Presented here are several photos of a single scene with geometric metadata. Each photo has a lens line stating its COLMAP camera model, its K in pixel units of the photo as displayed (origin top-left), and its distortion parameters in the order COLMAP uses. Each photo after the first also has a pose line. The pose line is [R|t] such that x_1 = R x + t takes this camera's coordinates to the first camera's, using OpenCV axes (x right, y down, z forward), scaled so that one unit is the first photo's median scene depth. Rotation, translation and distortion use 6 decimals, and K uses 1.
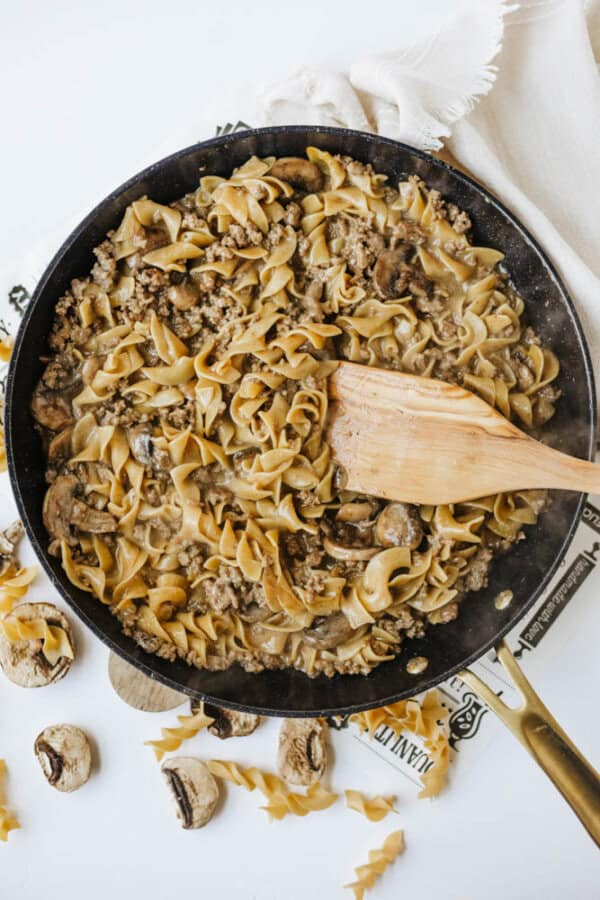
lens RADIAL K [[1340.6, 0, 298.9], [0, 1340.6, 451.7], [0, 0, 1]] dist [-0.141833, 0.000000]
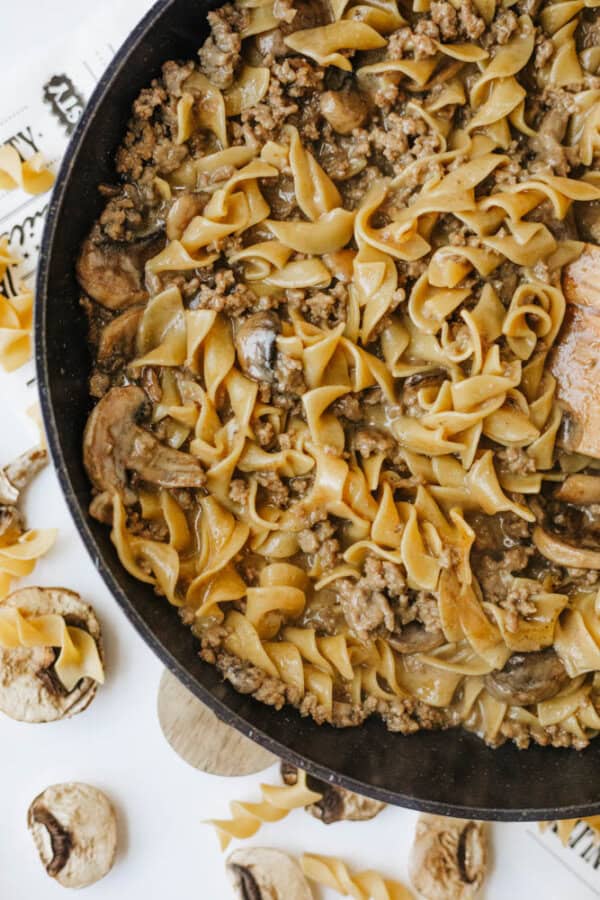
lens RADIAL K [[1340.6, 0, 270.3], [0, 1340.6, 457.7], [0, 0, 1]] dist [-0.141833, 0.000000]
pose [[0.994713, 0.090101, 0.049267, -0.134624], [-0.092672, 0.994303, 0.052667, 0.011744], [-0.044241, -0.056954, 0.997396, 0.390847]]
